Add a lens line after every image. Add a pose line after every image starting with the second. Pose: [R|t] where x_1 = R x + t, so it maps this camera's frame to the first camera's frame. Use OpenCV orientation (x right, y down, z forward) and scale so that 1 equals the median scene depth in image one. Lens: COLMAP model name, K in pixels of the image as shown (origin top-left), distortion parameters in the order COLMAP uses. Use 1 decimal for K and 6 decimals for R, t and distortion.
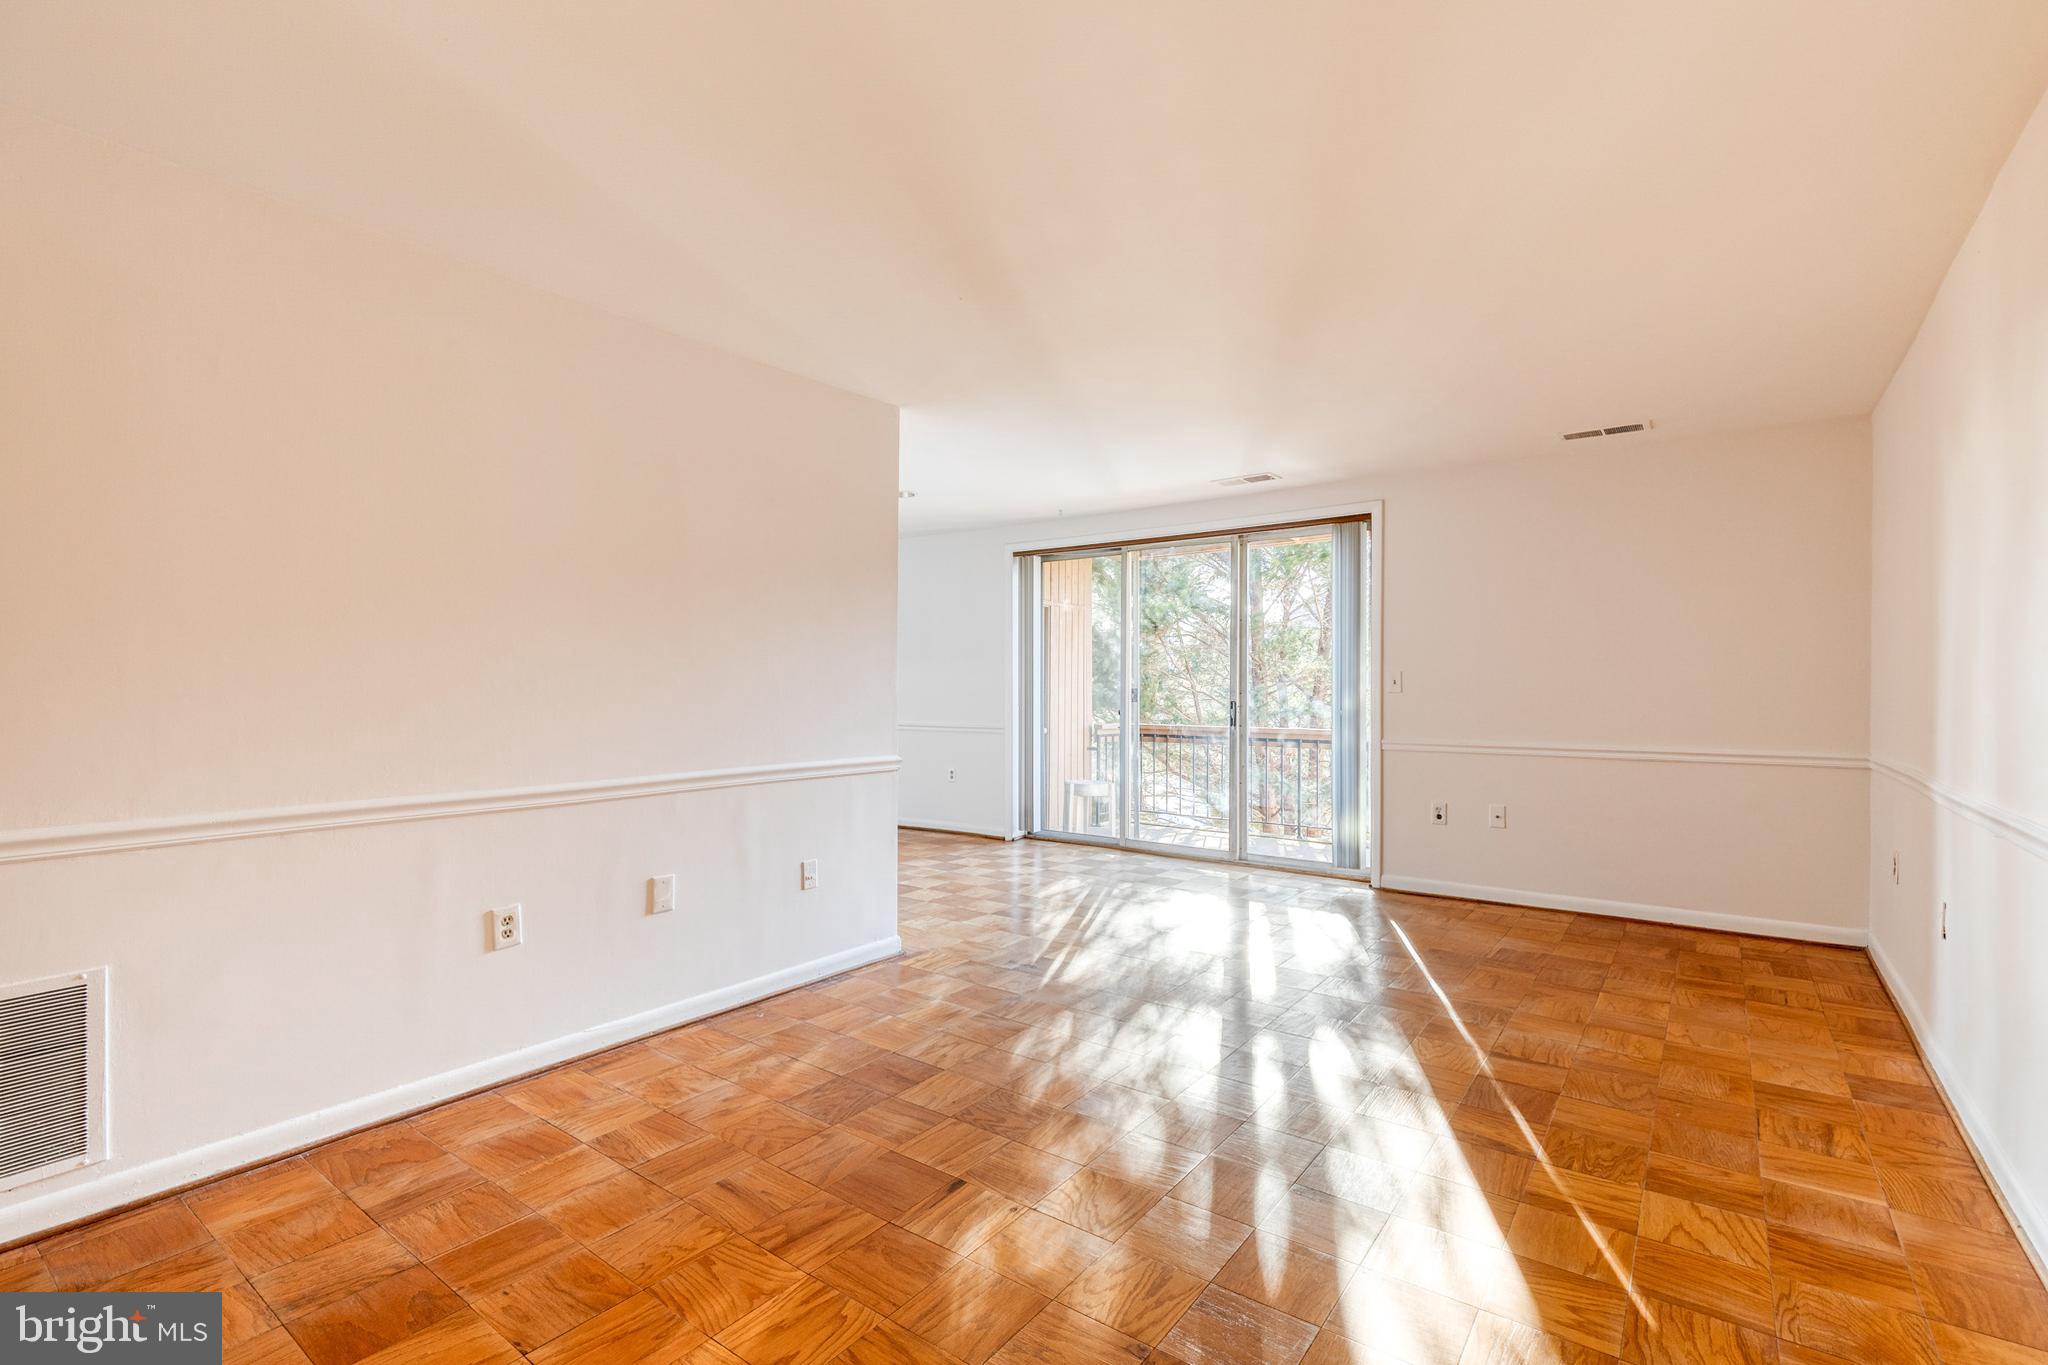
lens RADIAL K [[930.1, 0, 1044.1], [0, 930.1, 683.8], [0, 0, 1]] dist [0.009765, -0.000152]
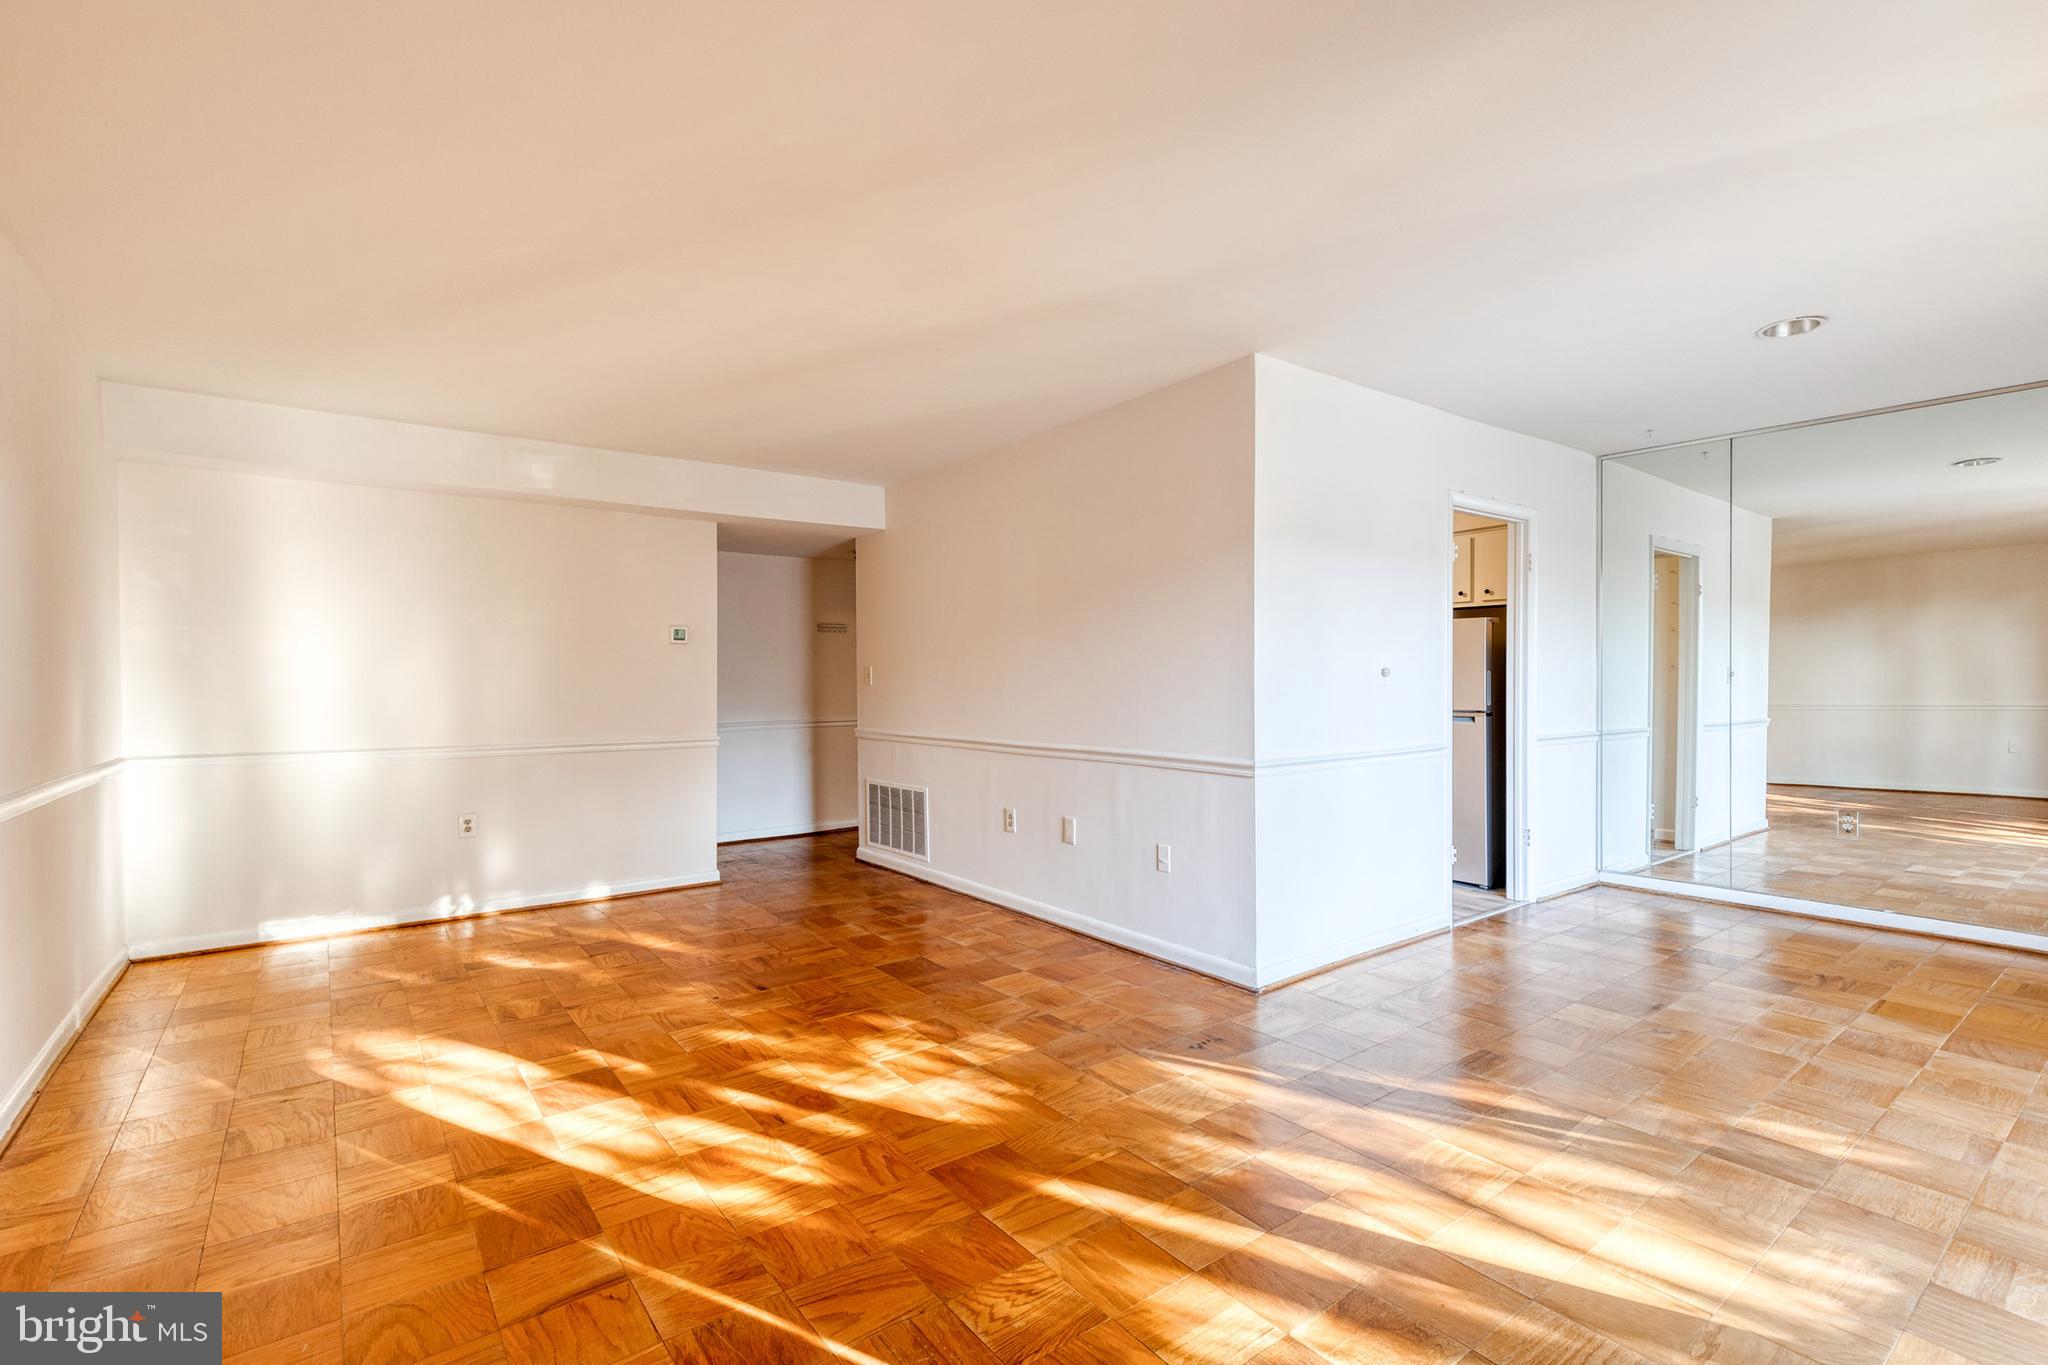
lens RADIAL K [[930.1, 0, 1044.1], [0, 930.1, 683.8], [0, 0, 1]] dist [0.009765, -0.000152]
pose [[-0.281528, 0.012406, -0.959473, 1.081184], [0.012423, 0.999880, 0.009284, -0.009280], [0.959473, -0.009306, -0.281648, 1.571507]]
